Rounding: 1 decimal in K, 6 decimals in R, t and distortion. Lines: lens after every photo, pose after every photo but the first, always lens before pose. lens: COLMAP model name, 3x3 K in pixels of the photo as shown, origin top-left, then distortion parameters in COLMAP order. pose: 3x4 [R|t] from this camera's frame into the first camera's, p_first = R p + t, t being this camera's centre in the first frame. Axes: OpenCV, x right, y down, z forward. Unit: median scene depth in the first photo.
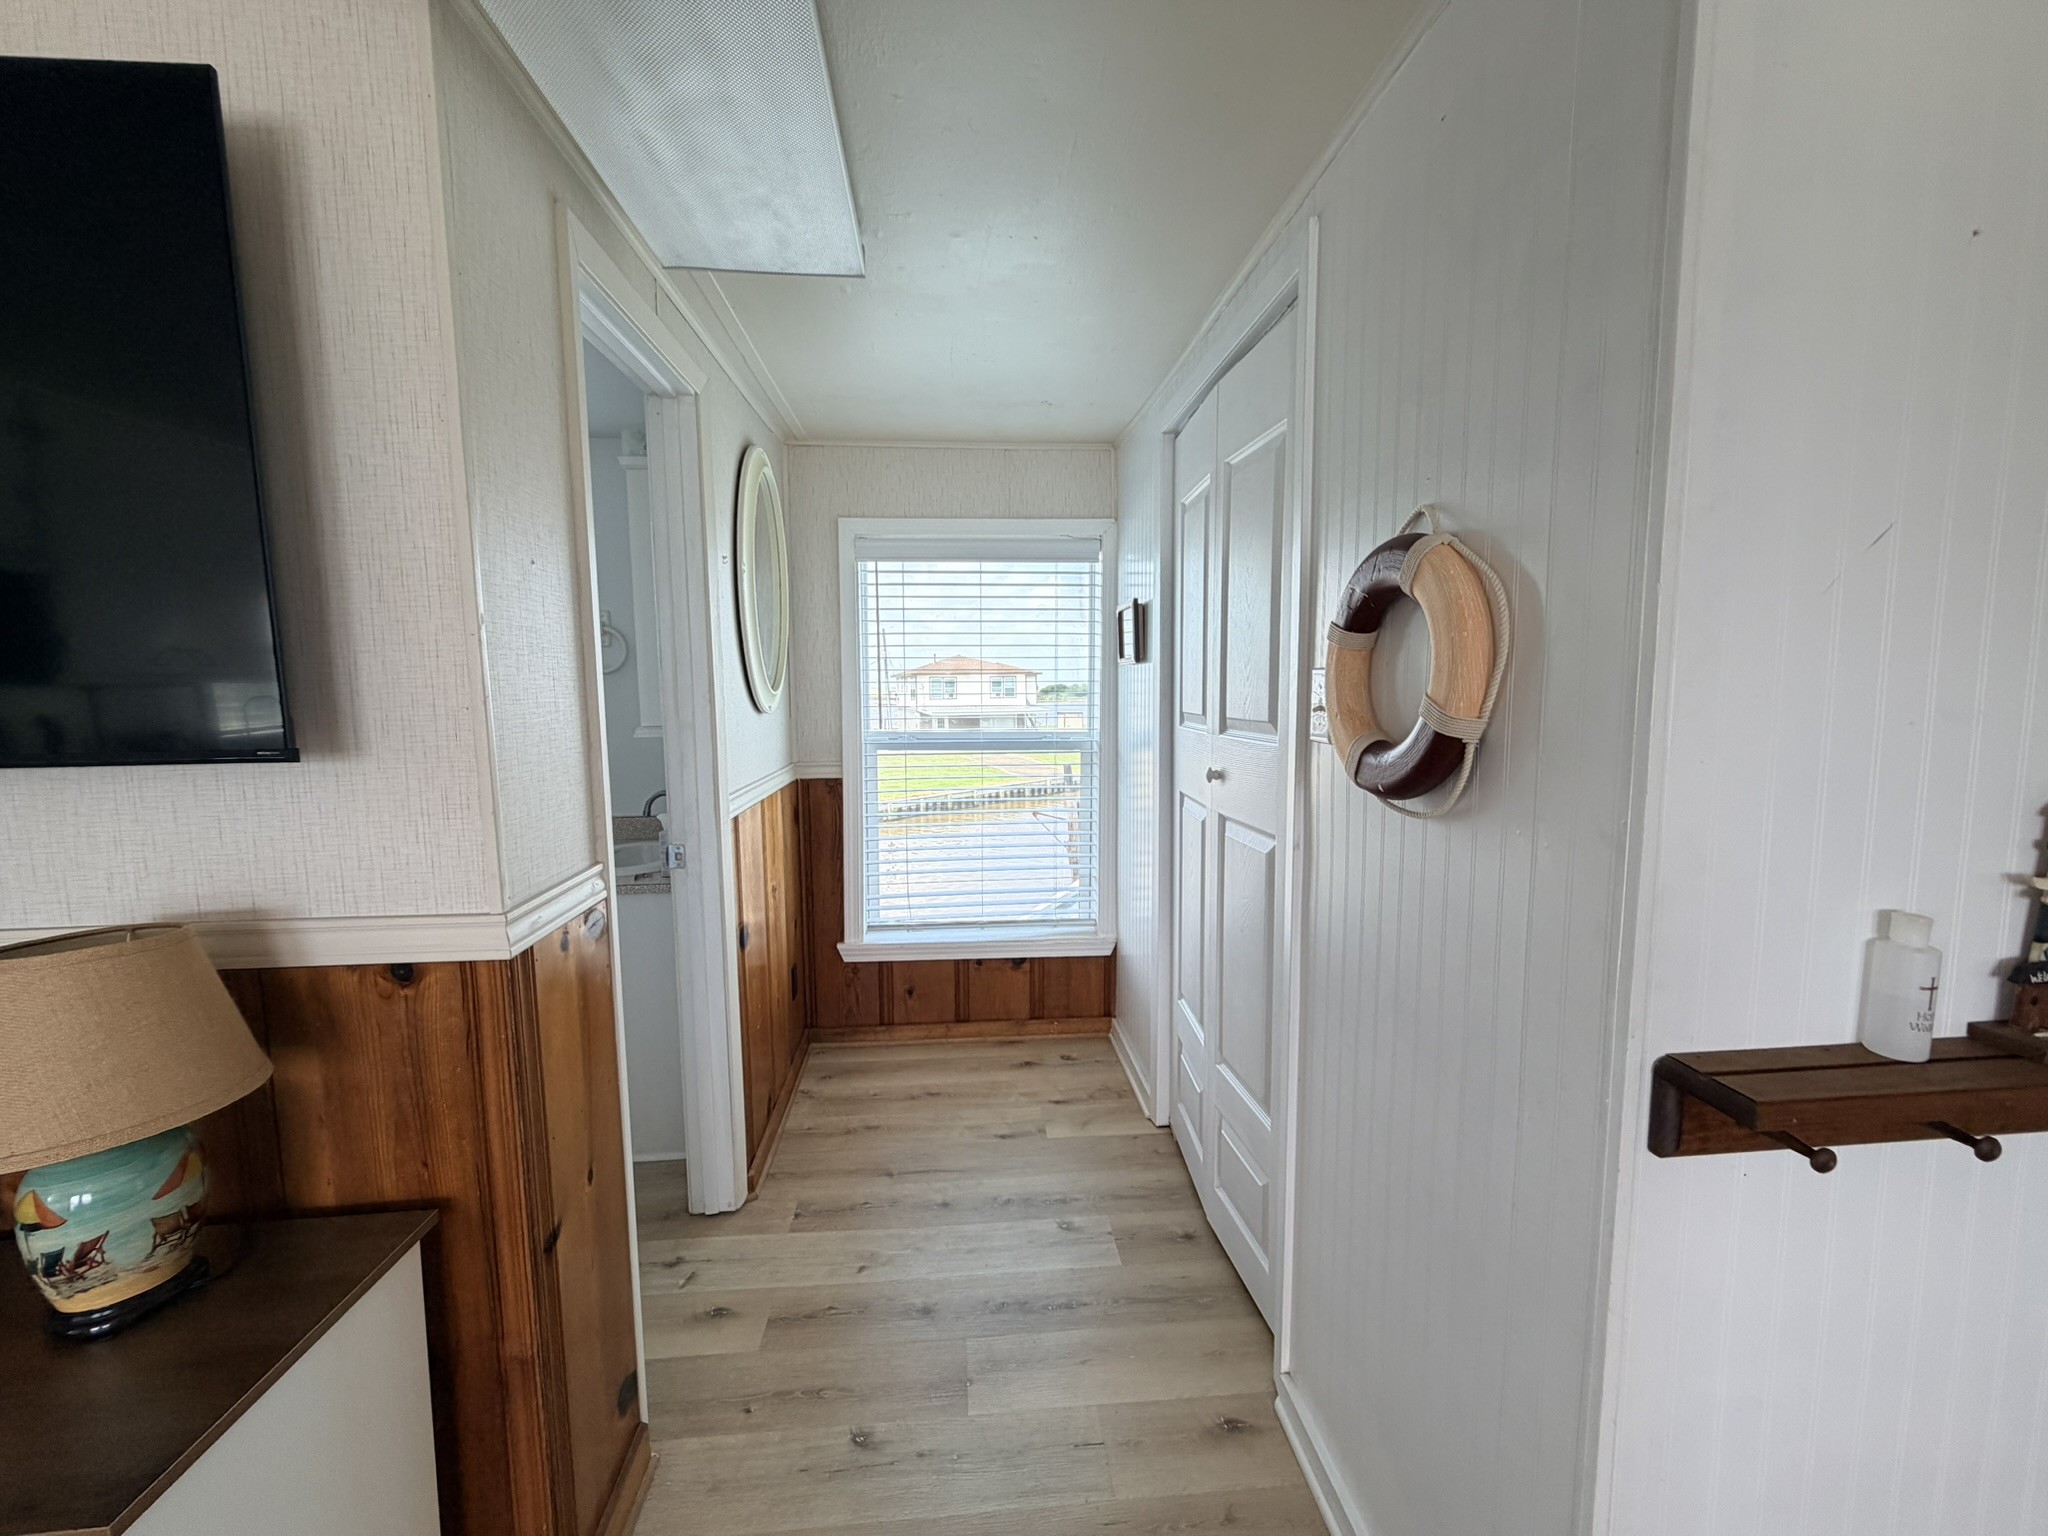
lens RADIAL K [[817.9, 0, 1018.1], [0, 817.9, 766.5], [0, 0, 1]] dist [-0.000680, 0.000062]
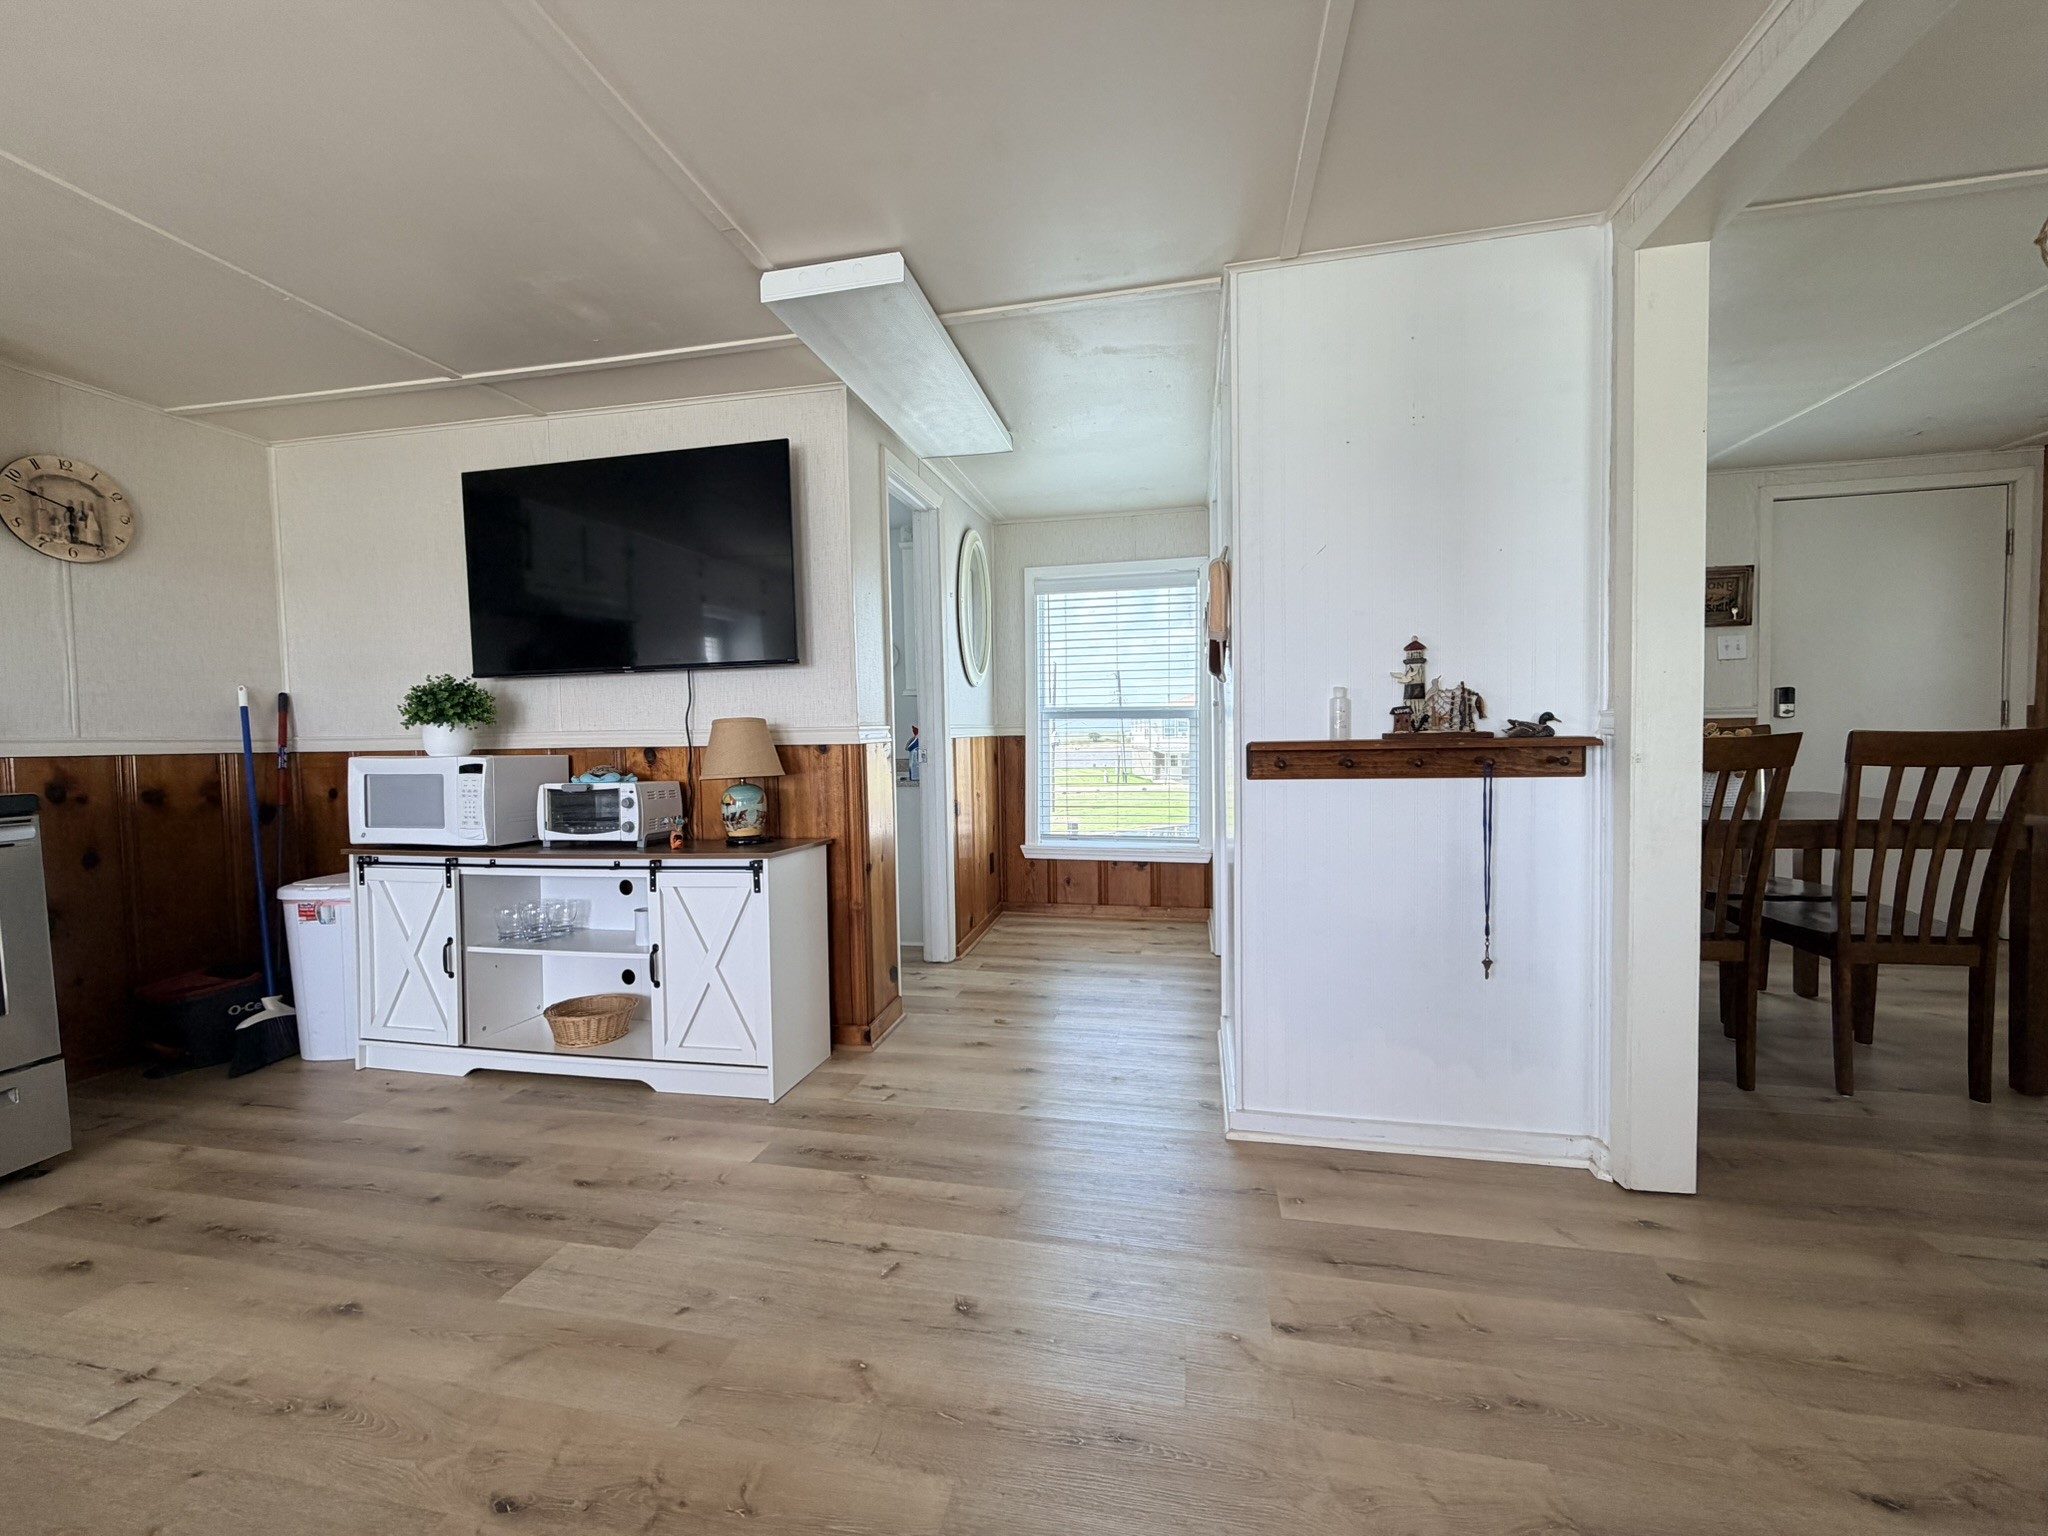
lens RADIAL K [[817.9, 0, 1018.1], [0, 817.9, 766.5], [0, 0, 1]] dist [-0.000680, 0.000062]
pose [[0.957958, 0.003429, -0.286887, 0.255219], [-0.018504, 0.998585, -0.049853, 0.179433], [0.286310, 0.053065, 0.956667, -0.561913]]
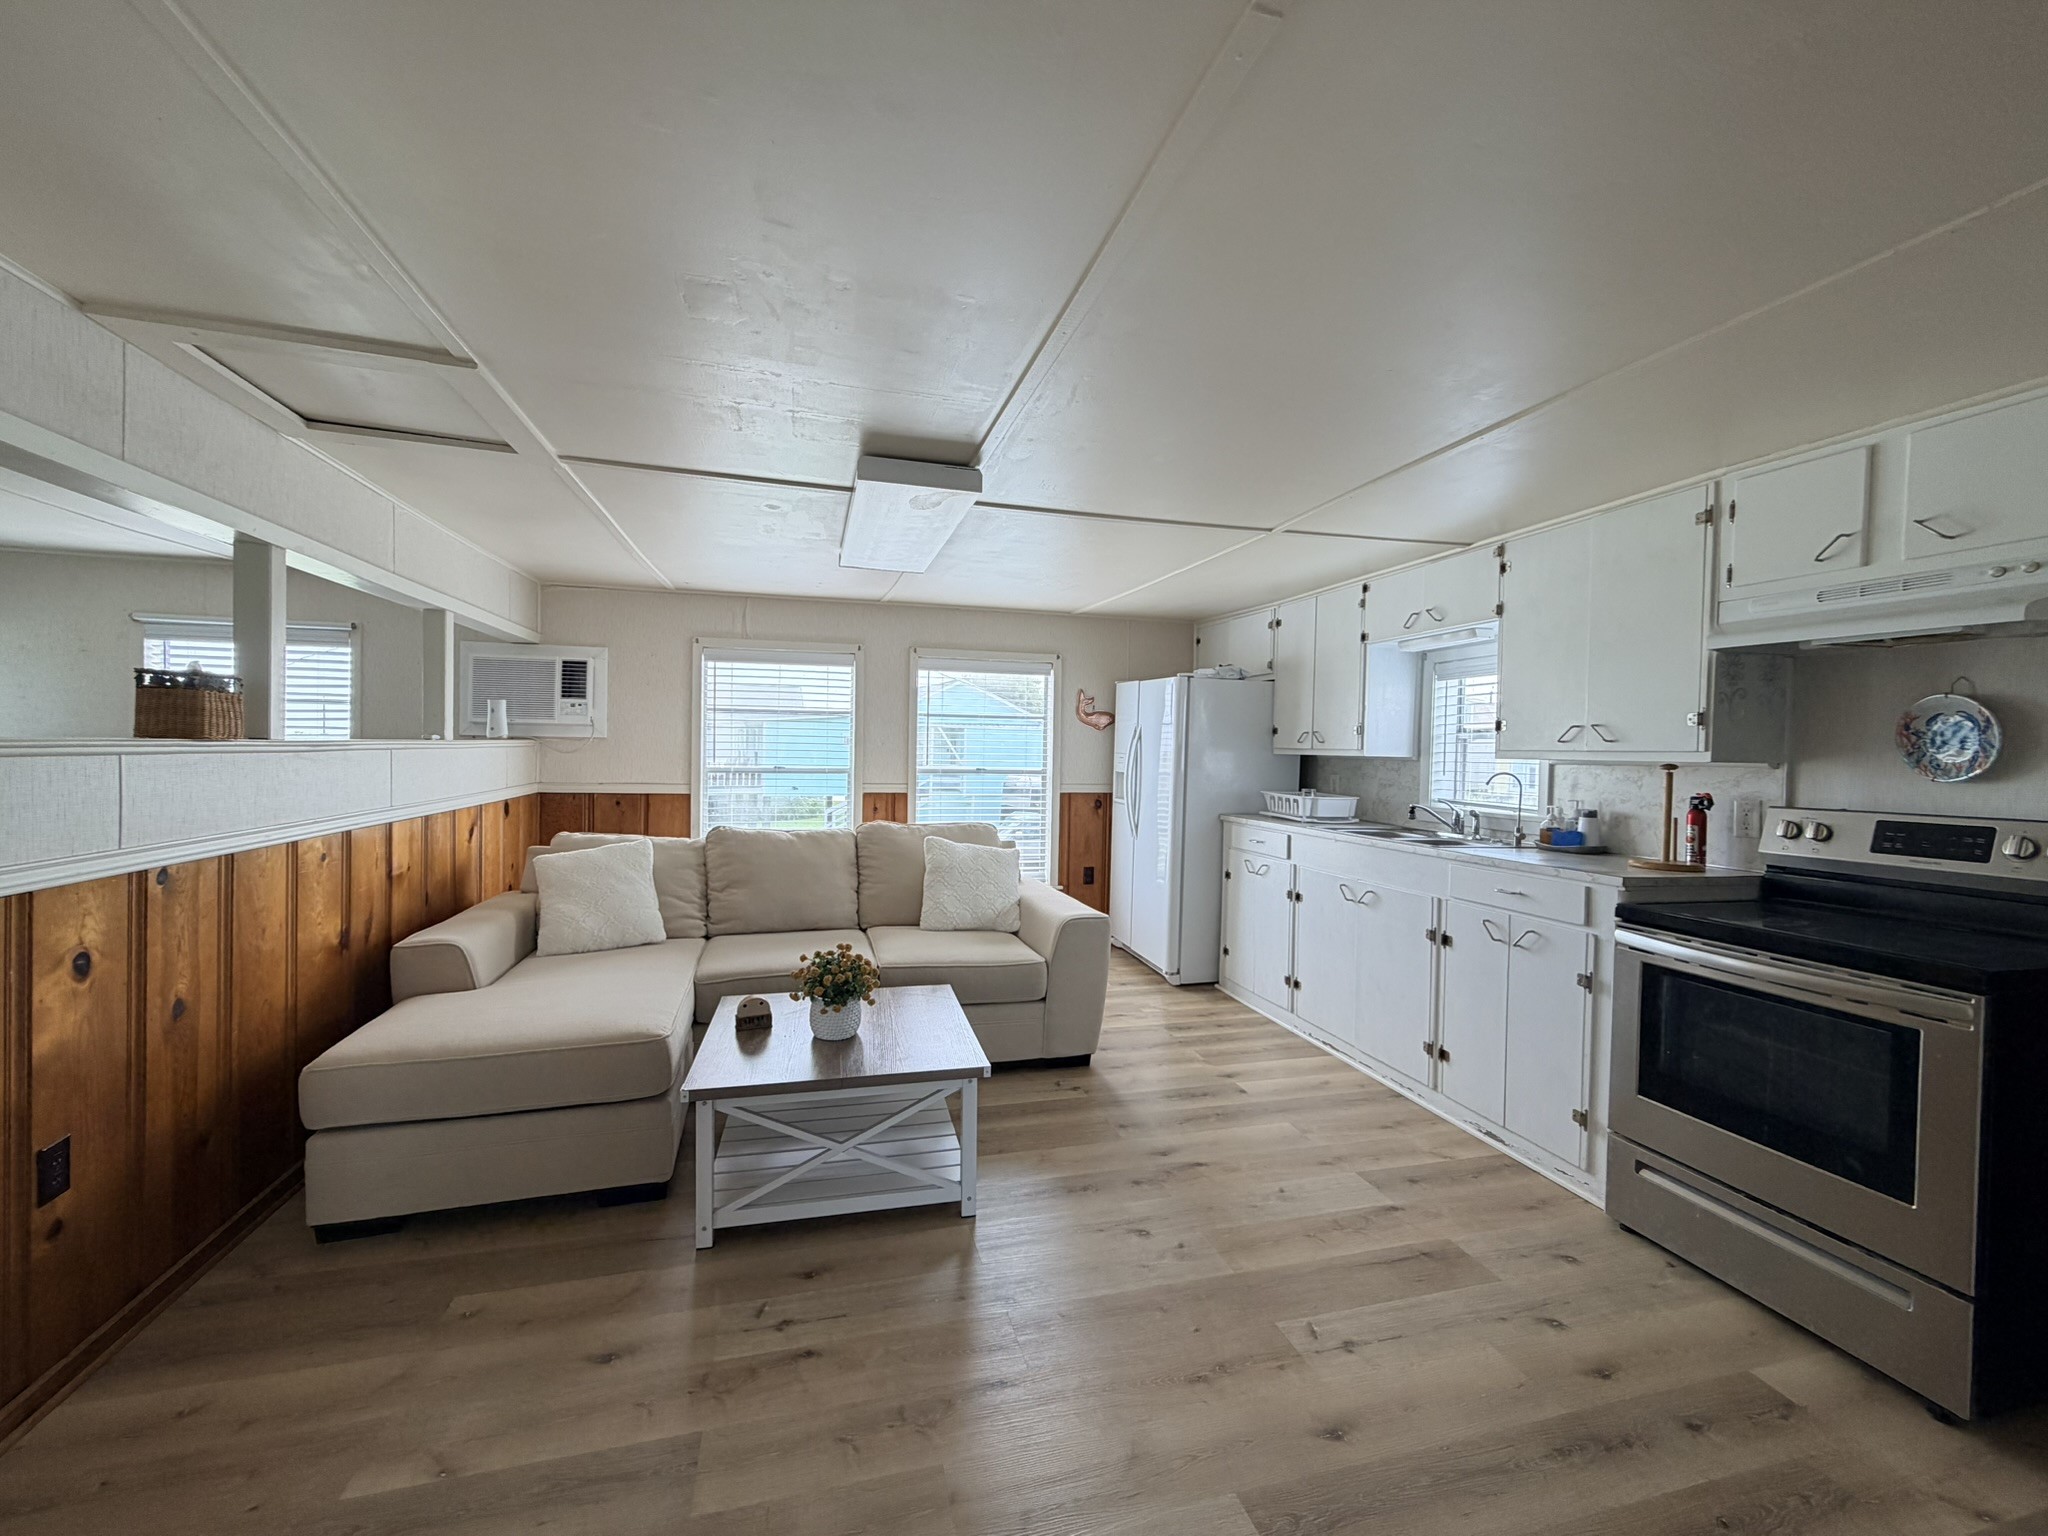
lens RADIAL K [[817.9, 0, 1018.1], [0, 817.9, 766.5], [0, 0, 1]] dist [-0.000680, 0.000062]
pose [[-0.983912, -0.006850, -0.178525, -0.028528], [-0.028558, 0.992446, 0.119316, -0.033755], [0.176359, 0.122495, -0.976674, 0.420419]]
